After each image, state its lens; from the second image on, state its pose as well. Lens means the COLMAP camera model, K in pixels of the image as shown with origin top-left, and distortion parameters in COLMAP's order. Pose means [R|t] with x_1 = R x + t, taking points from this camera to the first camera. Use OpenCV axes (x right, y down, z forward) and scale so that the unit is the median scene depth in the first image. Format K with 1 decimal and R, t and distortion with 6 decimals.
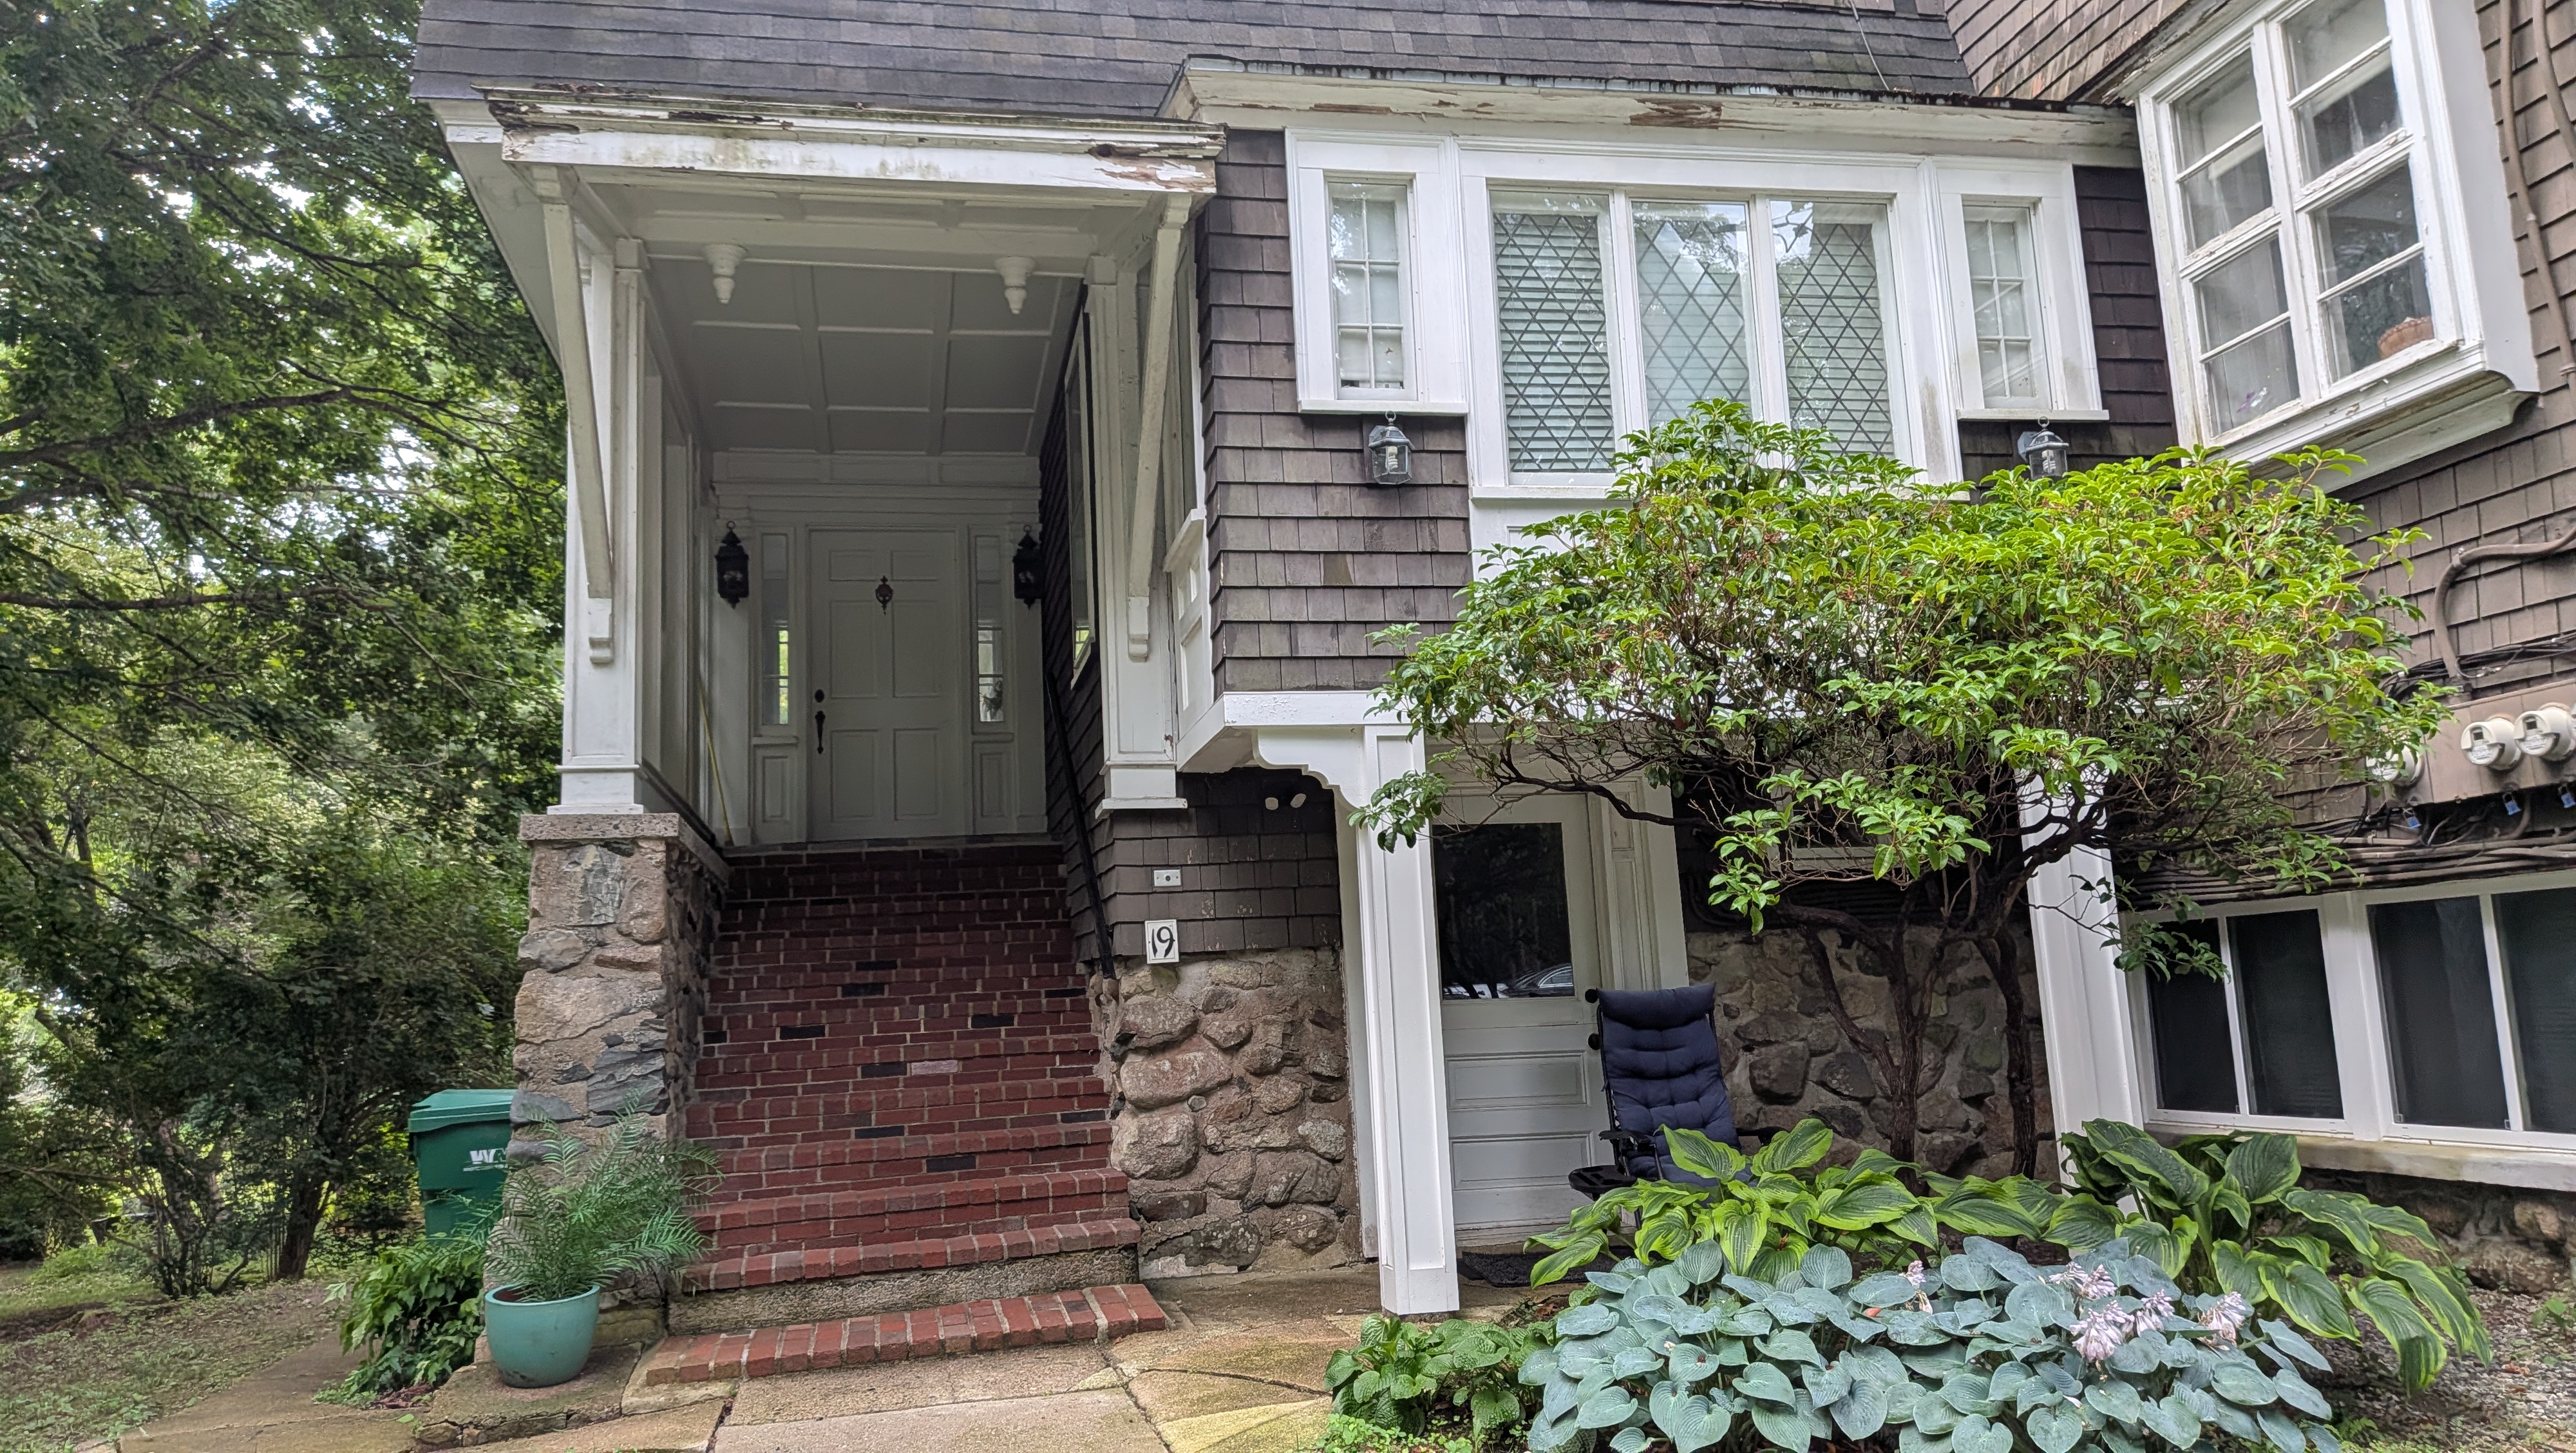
lens RADIAL K [[1840.3, 0, 1288.0], [0, 1840.3, 726.5], [0, 0, 1]] dist [0.031378, -0.069799]
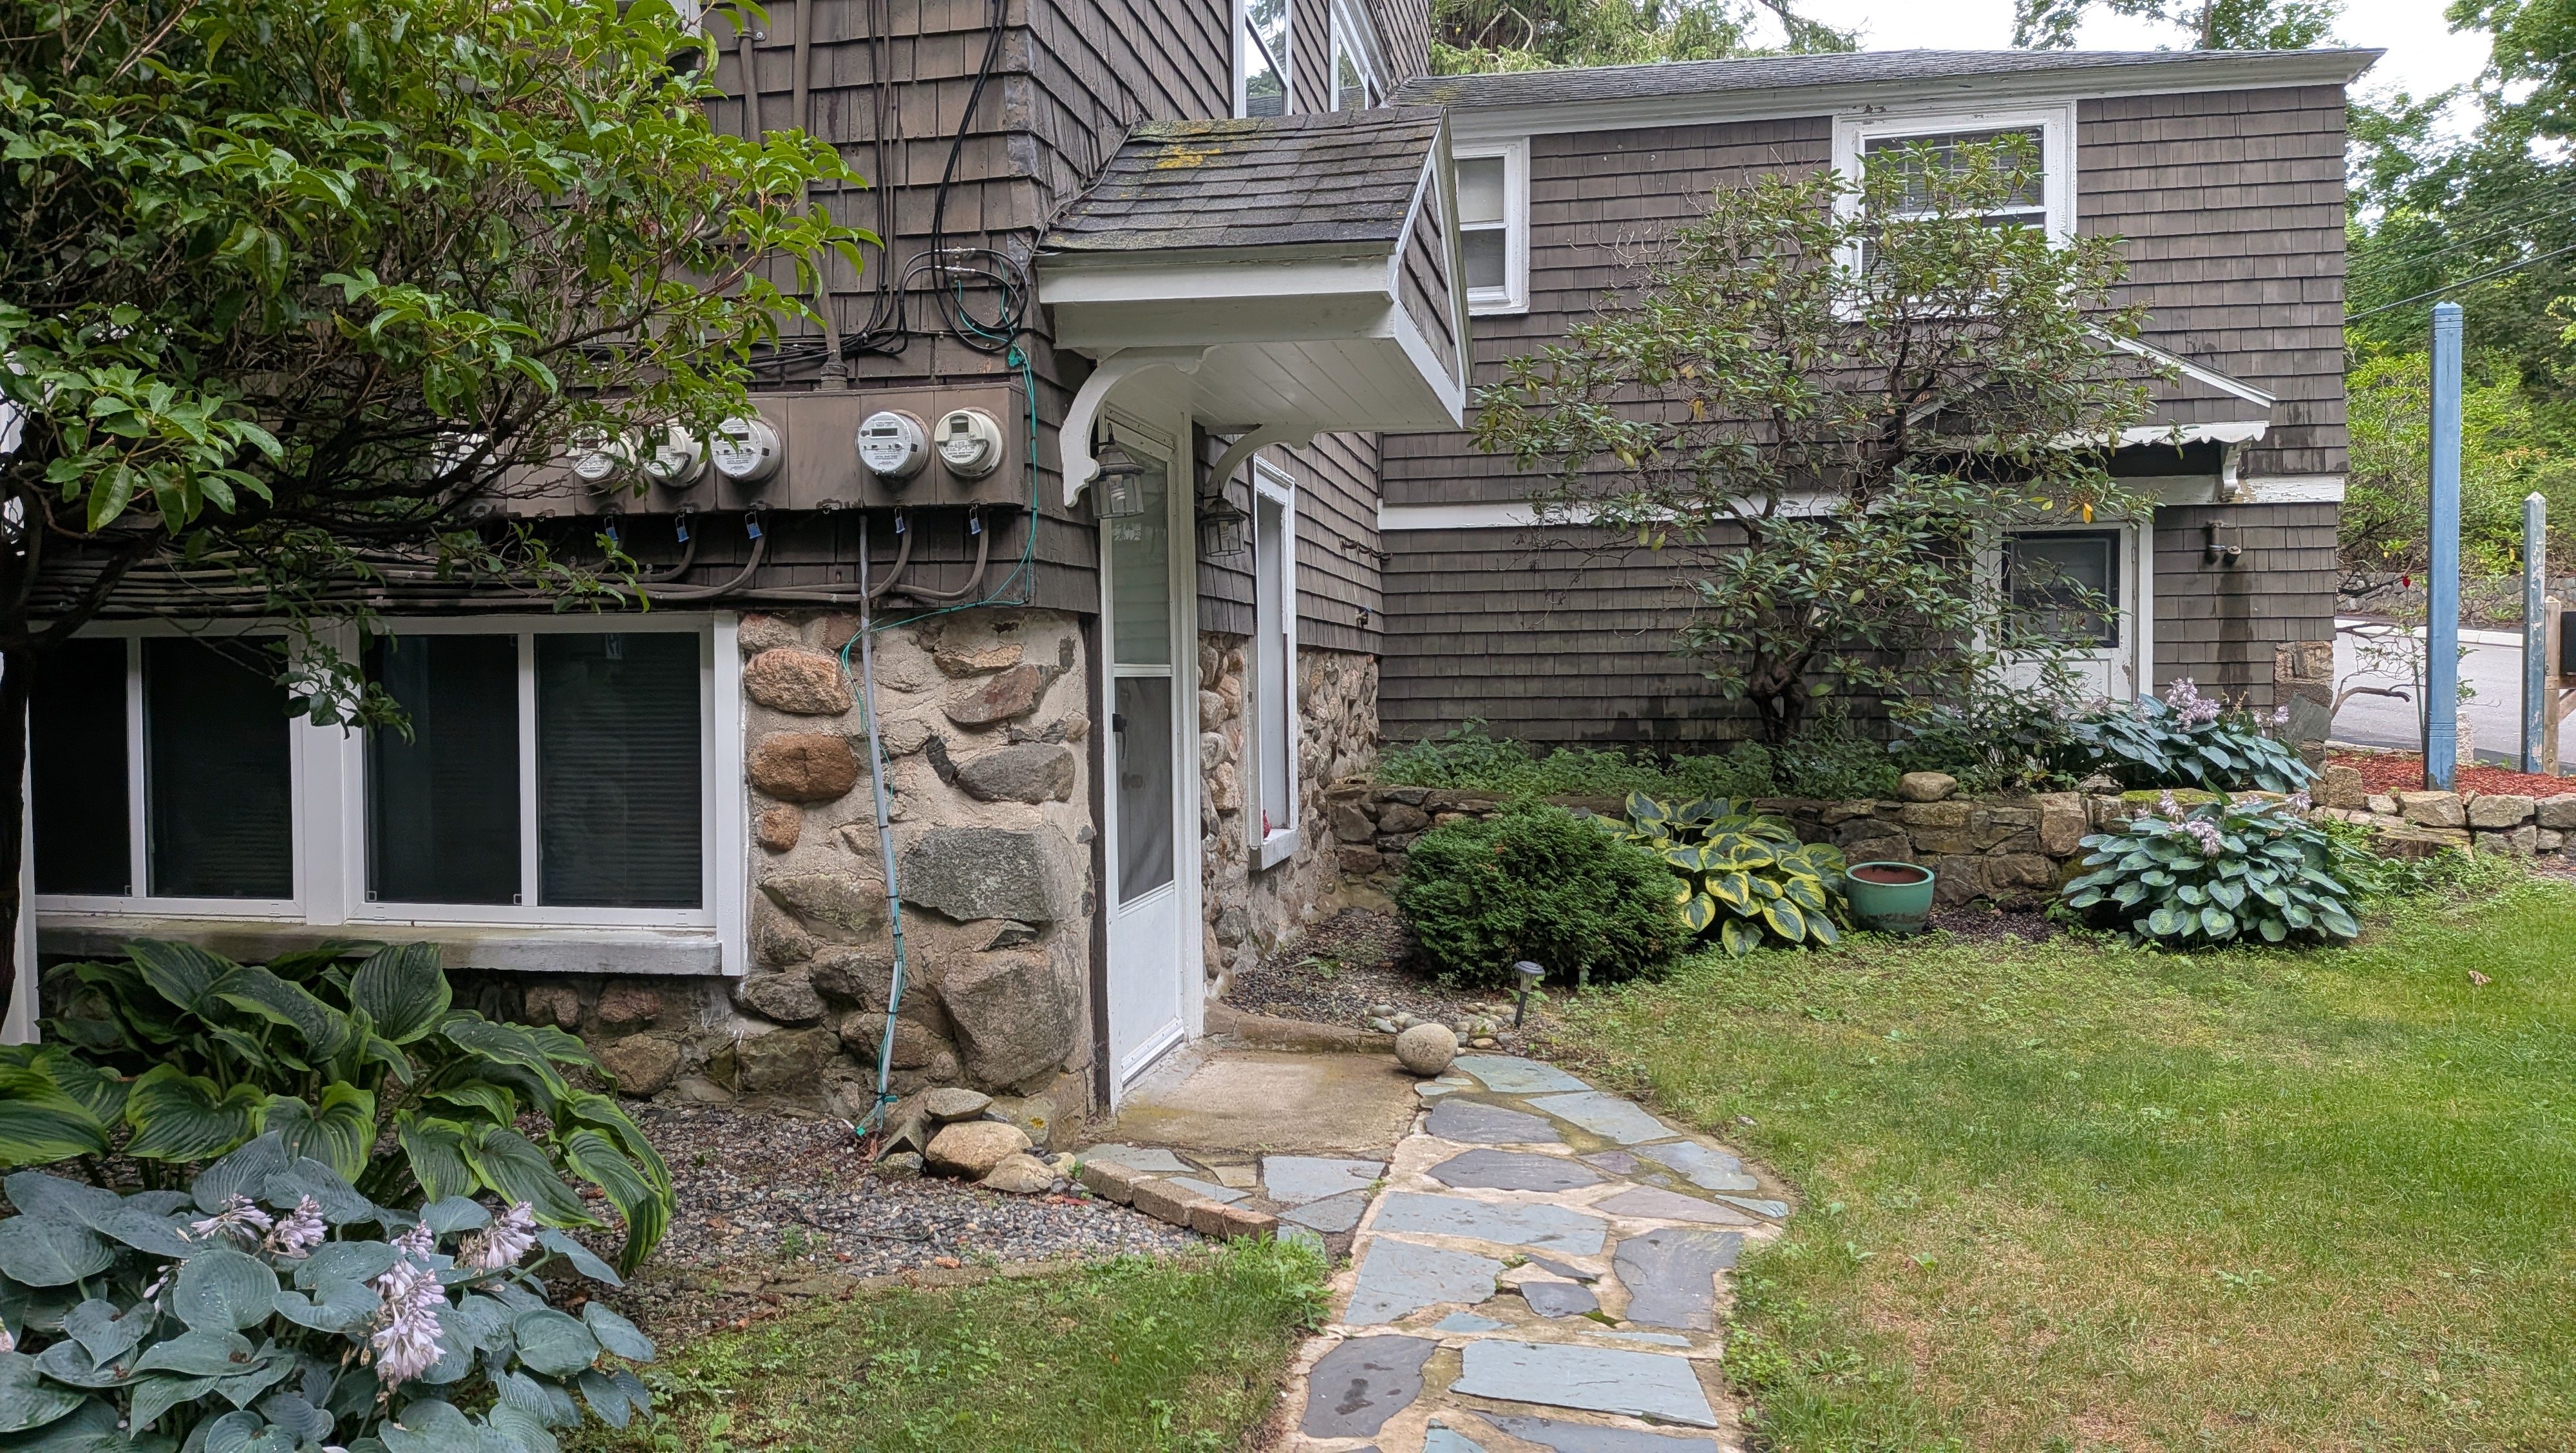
lens RADIAL K [[1840.3, 0, 1288.0], [0, 1840.3, 726.5], [0, 0, 1]] dist [0.031378, -0.069799]
pose [[0.387873, 0.022862, 0.921429, 0.004400], [-0.152490, 0.987508, 0.039689, 0.063584], [-0.909011, -0.155903, 0.386514, 0.472510]]
